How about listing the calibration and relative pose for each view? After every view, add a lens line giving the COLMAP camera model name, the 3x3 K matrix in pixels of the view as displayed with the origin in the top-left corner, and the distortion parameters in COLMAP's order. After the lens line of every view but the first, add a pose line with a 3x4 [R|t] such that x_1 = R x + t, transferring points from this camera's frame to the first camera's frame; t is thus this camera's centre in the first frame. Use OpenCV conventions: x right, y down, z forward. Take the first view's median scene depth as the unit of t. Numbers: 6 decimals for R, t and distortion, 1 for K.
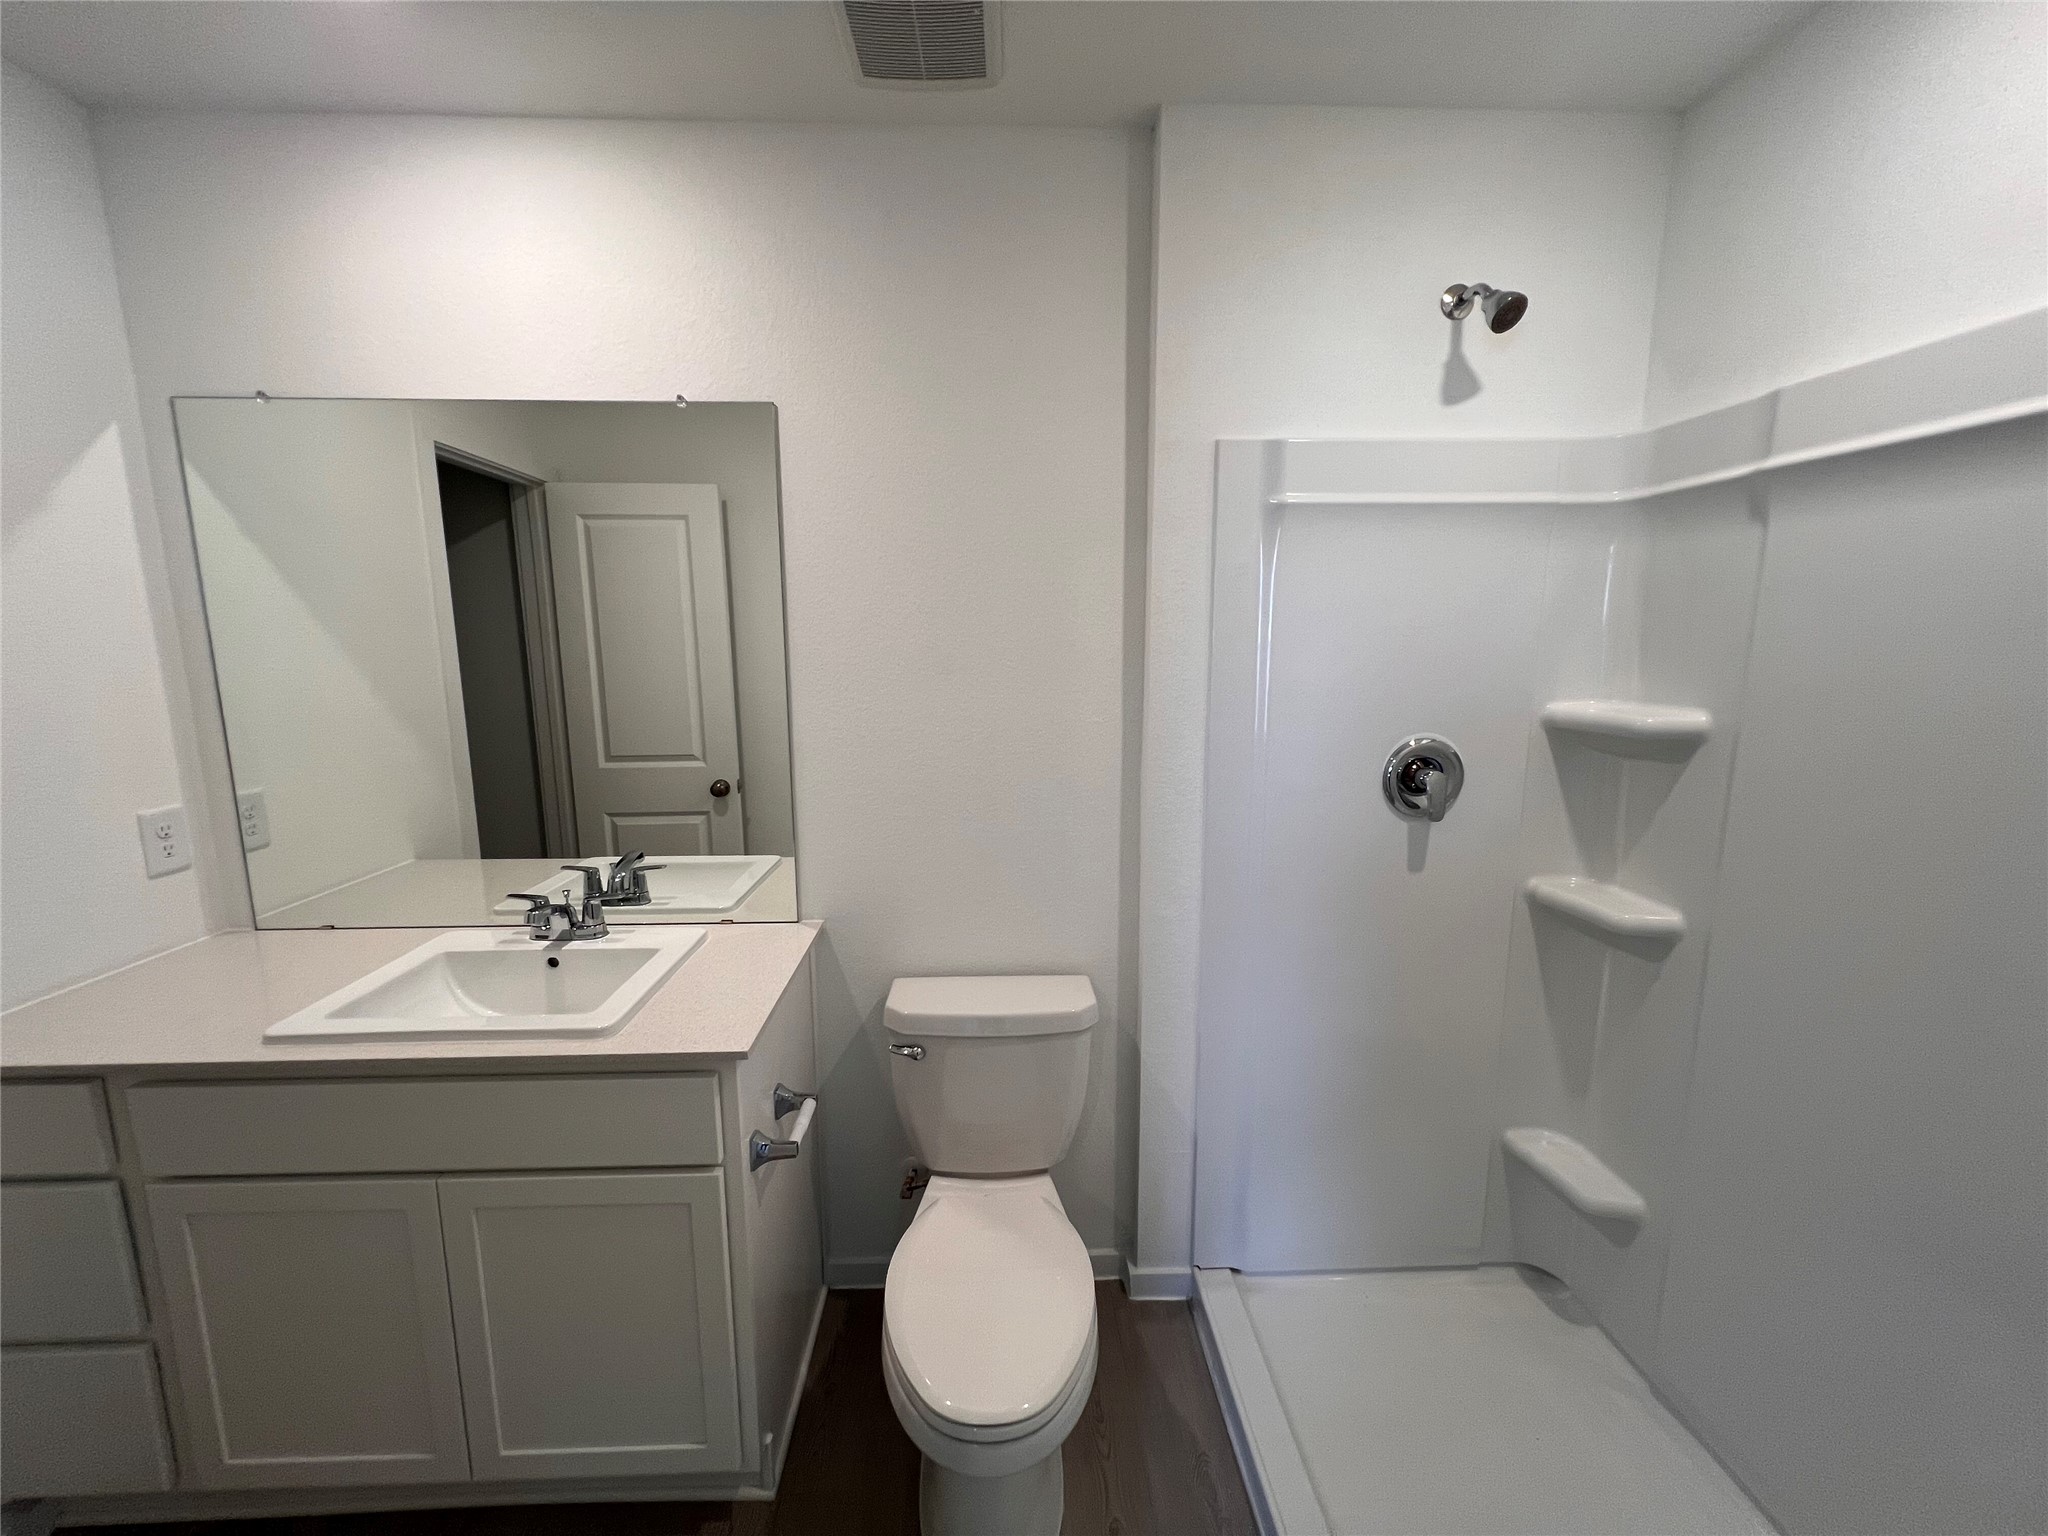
lens RADIAL K [[826.7, 0, 1026.6], [0, 826.7, 769.3], [0, 0, 1]] dist [0.002146, -0.000037]
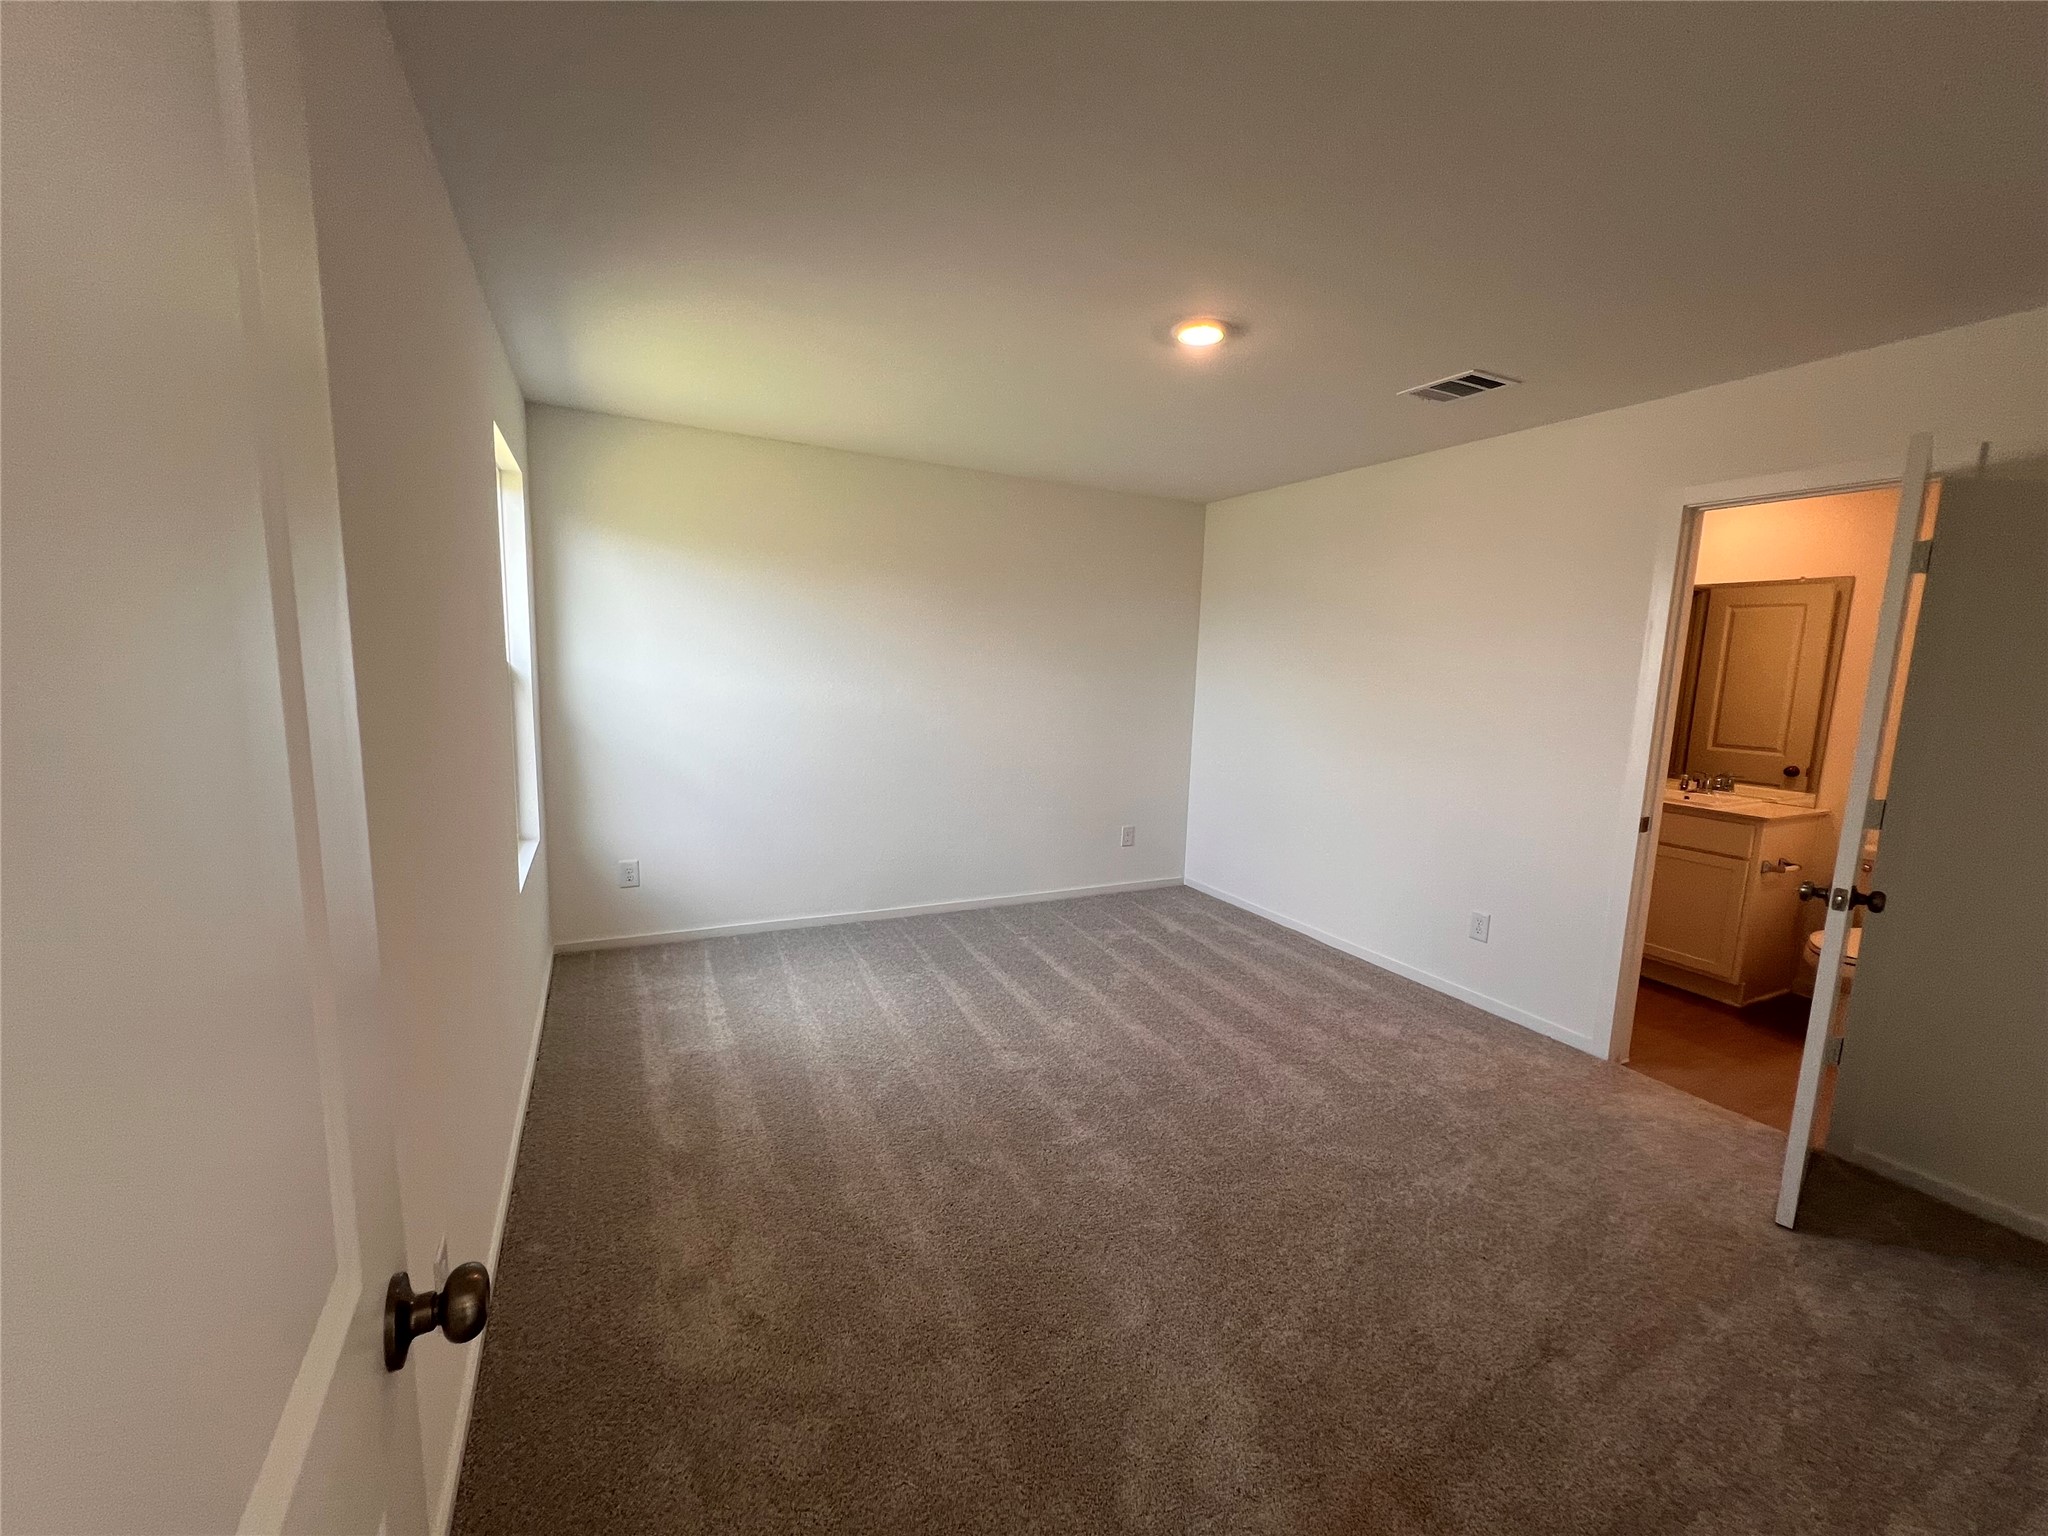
lens RADIAL K [[826.7, 0, 1027.9], [0, 826.7, 772.9], [0, 0, 1]] dist [0.002146, -0.000037]
pose [[0.425358, 0.144106, -0.893478, 0.435188], [-0.173520, 0.981912, 0.075761, 0.162120], [0.888235, 0.122811, 0.442670, -1.026909]]
